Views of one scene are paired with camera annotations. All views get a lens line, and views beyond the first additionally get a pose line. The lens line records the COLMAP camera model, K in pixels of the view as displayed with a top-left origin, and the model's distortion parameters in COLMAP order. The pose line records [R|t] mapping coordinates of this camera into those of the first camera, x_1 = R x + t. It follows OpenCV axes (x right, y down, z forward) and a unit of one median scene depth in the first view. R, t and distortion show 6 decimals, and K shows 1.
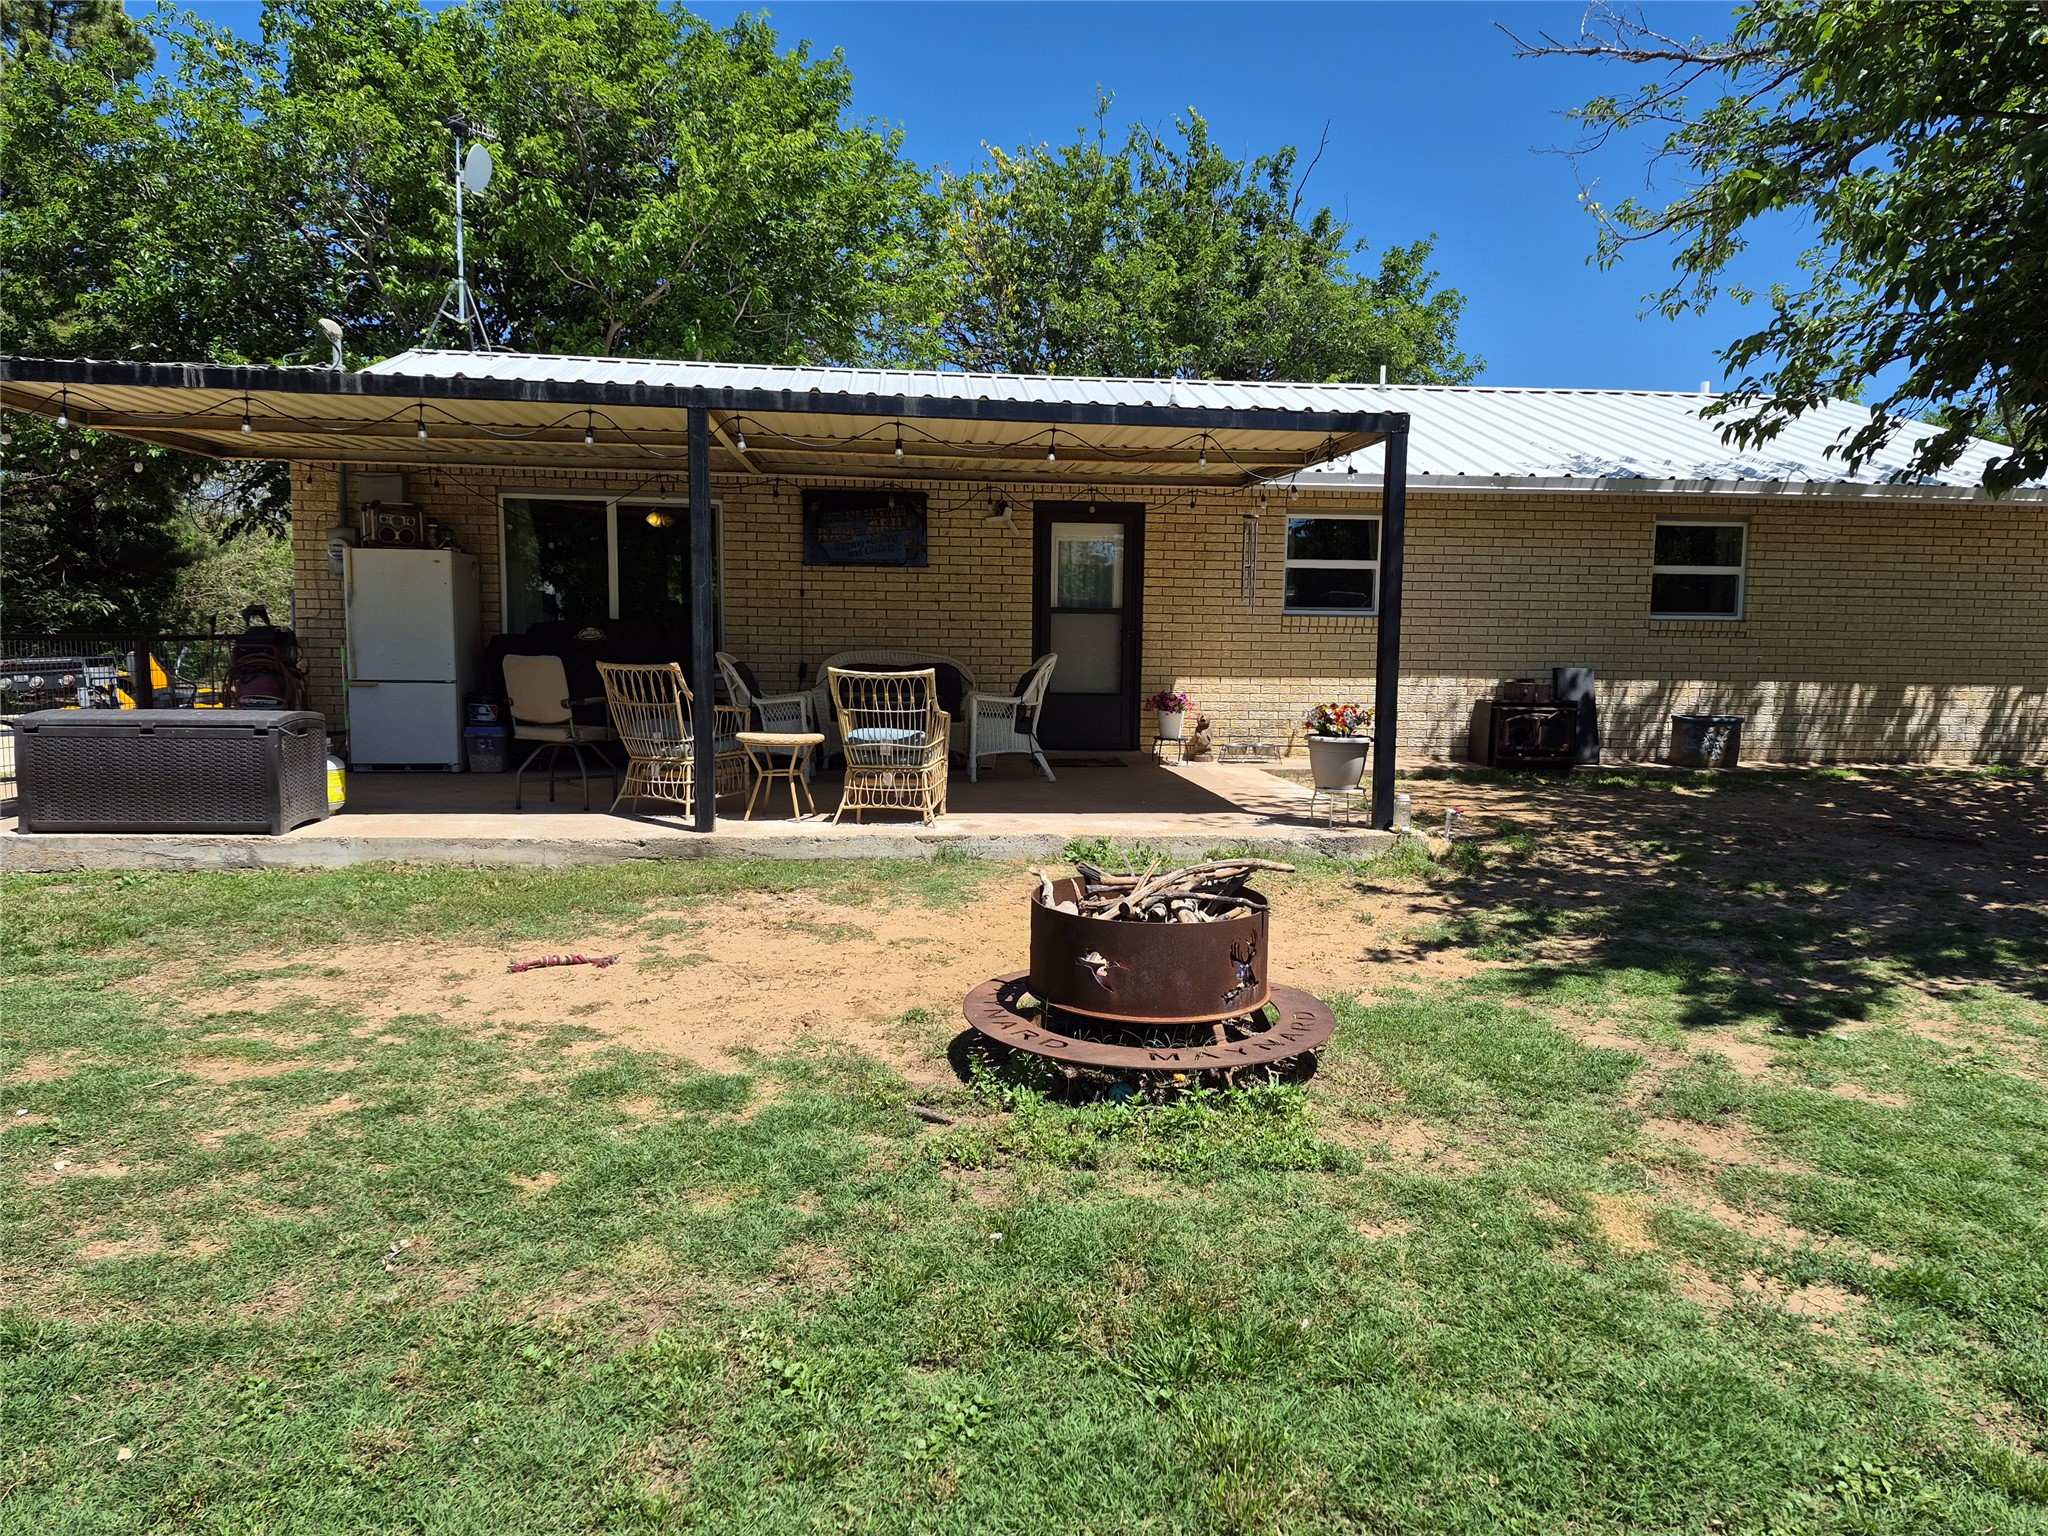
lens RADIAL K [[1433.2, 0, 1032.7], [0, 1433.2, 782.9], [0, 0, 1]] dist [0.082986, -0.084232]
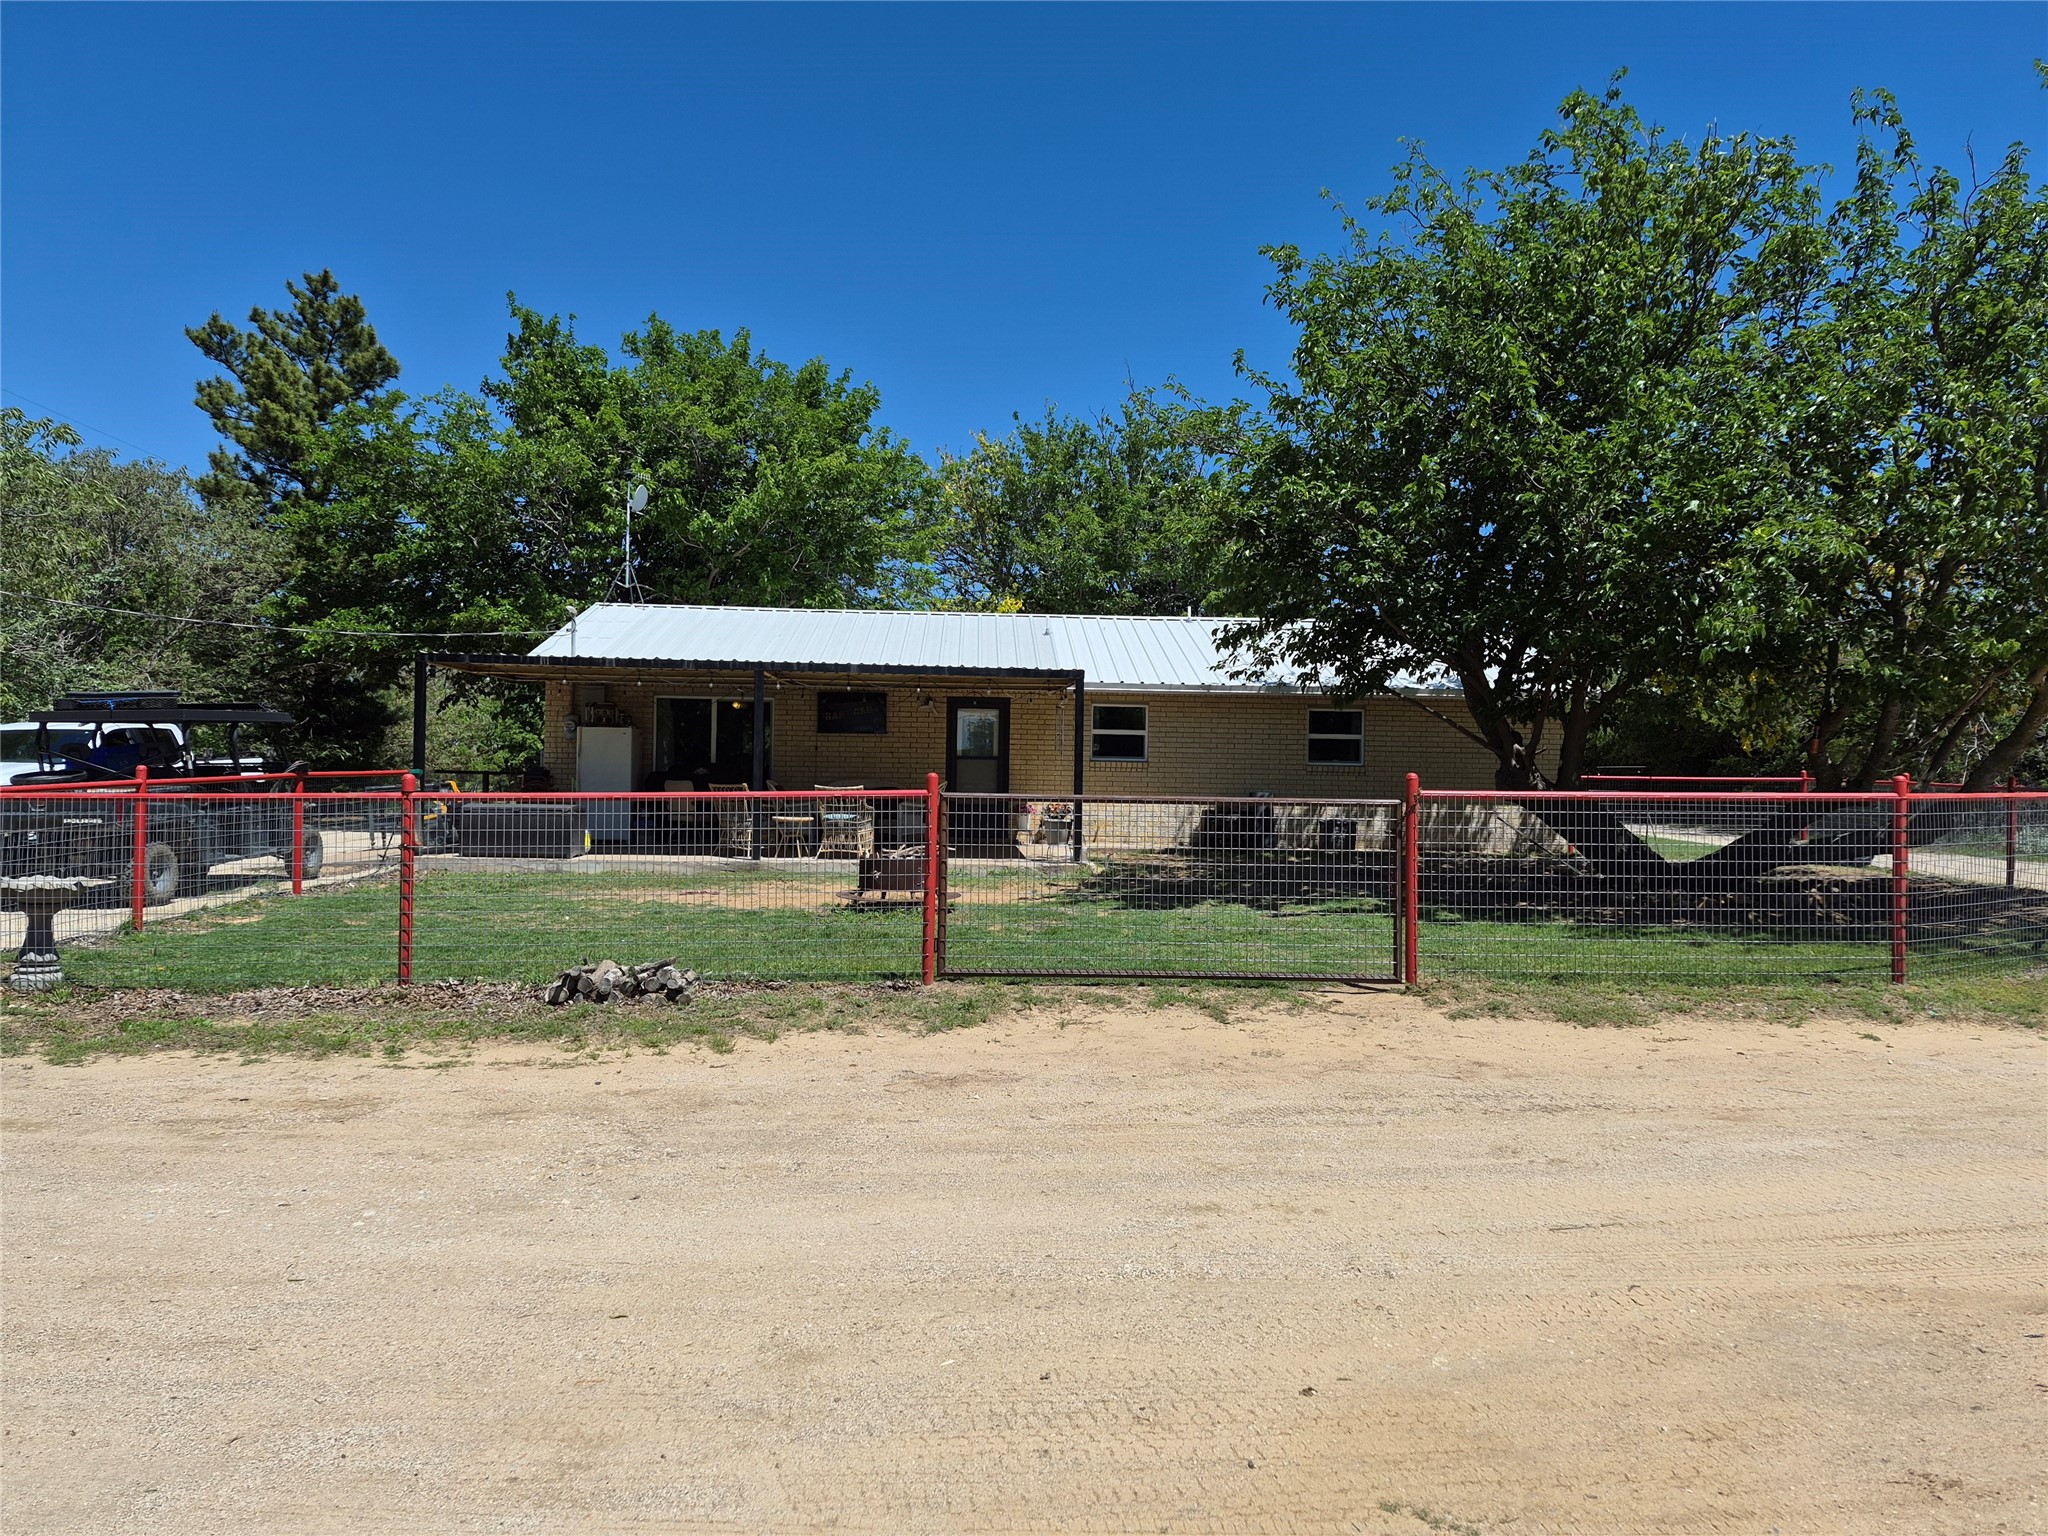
lens RADIAL K [[1433.2, 0, 1022.1], [0, 1433.2, 755.3], [0, 0, 1]] dist [0.082986, -0.084232]
pose [[0.998519, 0.001558, -0.054374, 0.187635], [-0.007937, 0.993066, -0.117288, 0.082194], [0.053814, 0.117546, 0.991608, -0.737513]]
